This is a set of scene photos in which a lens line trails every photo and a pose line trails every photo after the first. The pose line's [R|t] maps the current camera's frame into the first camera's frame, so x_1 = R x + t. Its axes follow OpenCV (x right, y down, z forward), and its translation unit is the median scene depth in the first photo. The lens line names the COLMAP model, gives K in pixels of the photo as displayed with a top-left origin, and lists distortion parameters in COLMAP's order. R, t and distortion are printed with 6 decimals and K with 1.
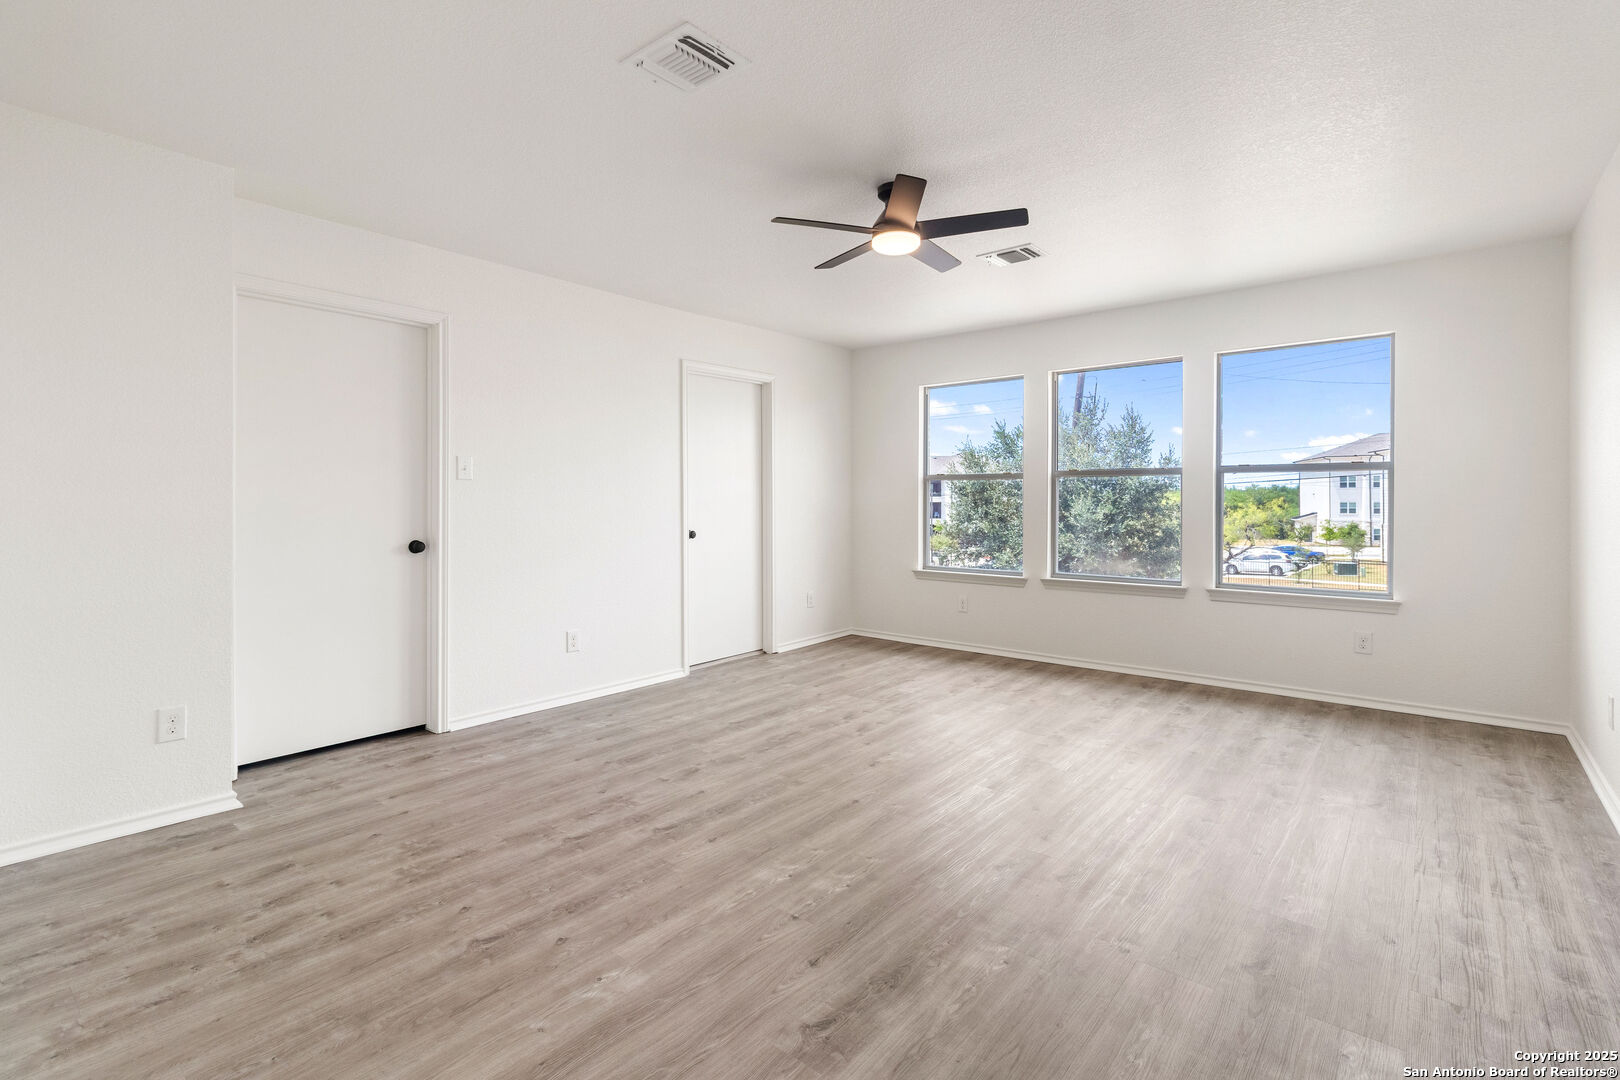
lens RADIAL K [[762.7, 0, 818.1], [0, 762.7, 496.4], [0, 0, 1]] dist [0.000082, -0.000233]
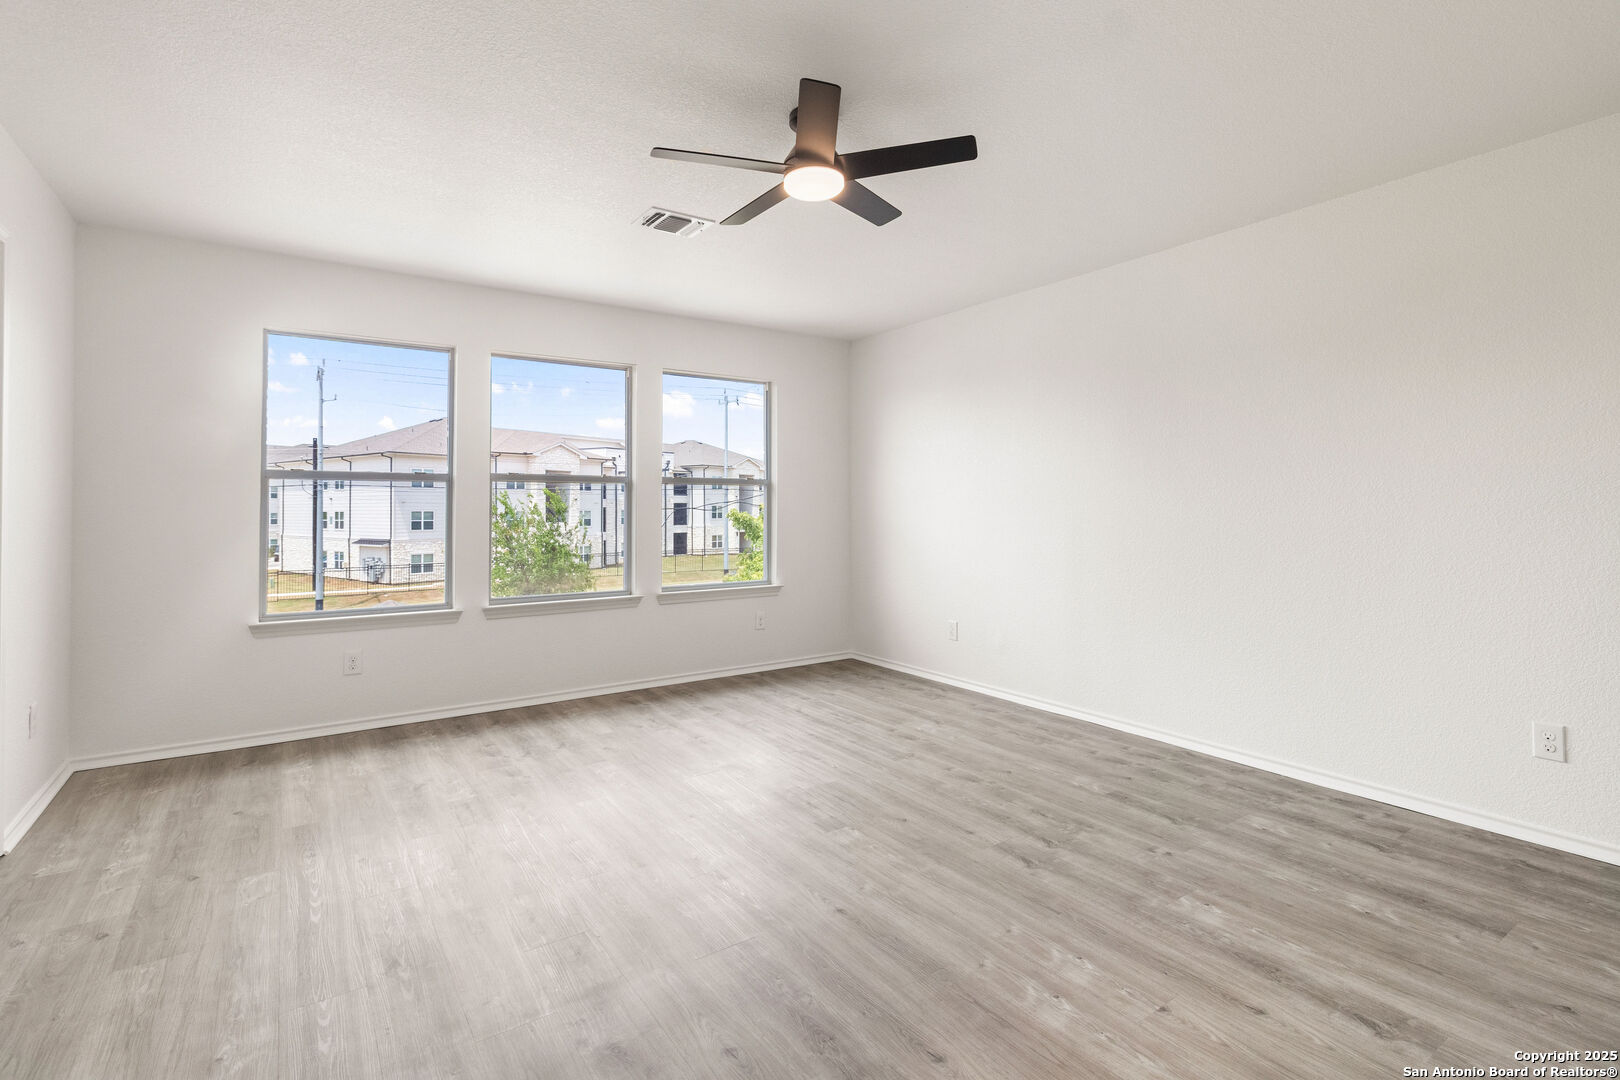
lens RADIAL K [[762.7, 0, 818.1], [0, 762.7, 496.4], [0, 0, 1]] dist [0.000082, -0.000233]
pose [[0.268481, 0.018109, 0.963115, -0.796557], [-0.002655, 0.999833, -0.018059, 0.021131], [-0.963281, 0.002291, 0.268484, 0.985495]]
